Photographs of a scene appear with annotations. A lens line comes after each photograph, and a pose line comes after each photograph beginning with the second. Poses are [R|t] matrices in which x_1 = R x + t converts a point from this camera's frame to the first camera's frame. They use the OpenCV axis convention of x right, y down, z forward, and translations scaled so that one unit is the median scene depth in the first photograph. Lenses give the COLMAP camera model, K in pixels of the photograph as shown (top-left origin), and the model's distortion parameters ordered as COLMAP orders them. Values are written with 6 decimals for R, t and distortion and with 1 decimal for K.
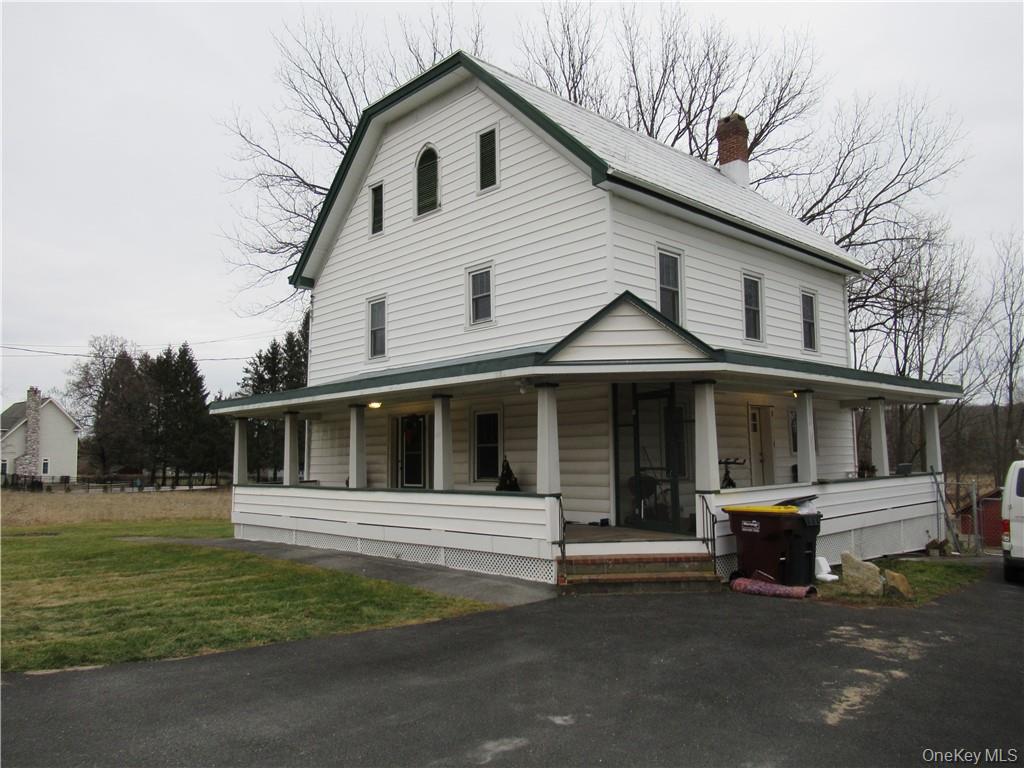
lens RADIAL K [[763.2, 0, 512.0], [0, 763.2, 384.0], [0, 0, 1]] dist [-0.004157, 0.006658]
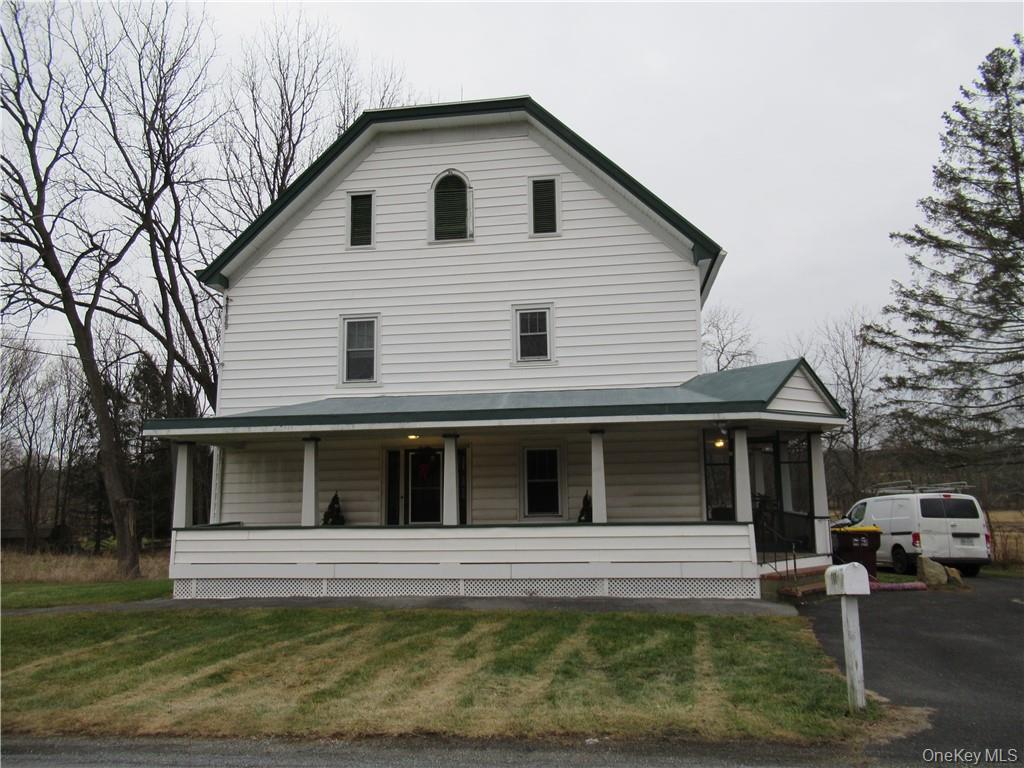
lens RADIAL K [[763.2, 0, 512.0], [0, 763.2, 384.0], [0, 0, 1]] dist [-0.004157, 0.006658]
pose [[0.784319, 0.090369, 0.613741, -0.676083], [-0.055502, 0.995587, -0.075665, 0.029581], [-0.617870, 0.025281, 0.785873, 0.208099]]
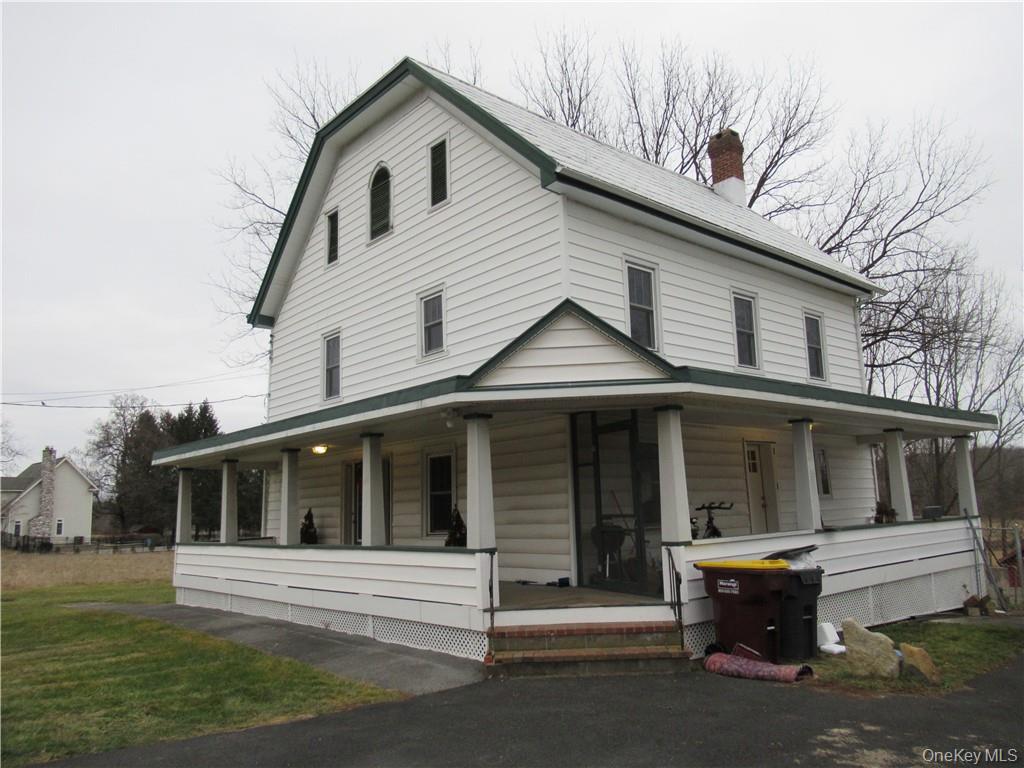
lens RADIAL K [[763.2, 0, 512.0], [0, 763.2, 384.0], [0, 0, 1]] dist [-0.004157, 0.006658]
pose [[0.999022, -0.023539, -0.037433, 0.081151], [0.020919, 0.997403, -0.068917, 0.017322], [0.038958, 0.068066, 0.996920, 0.122390]]
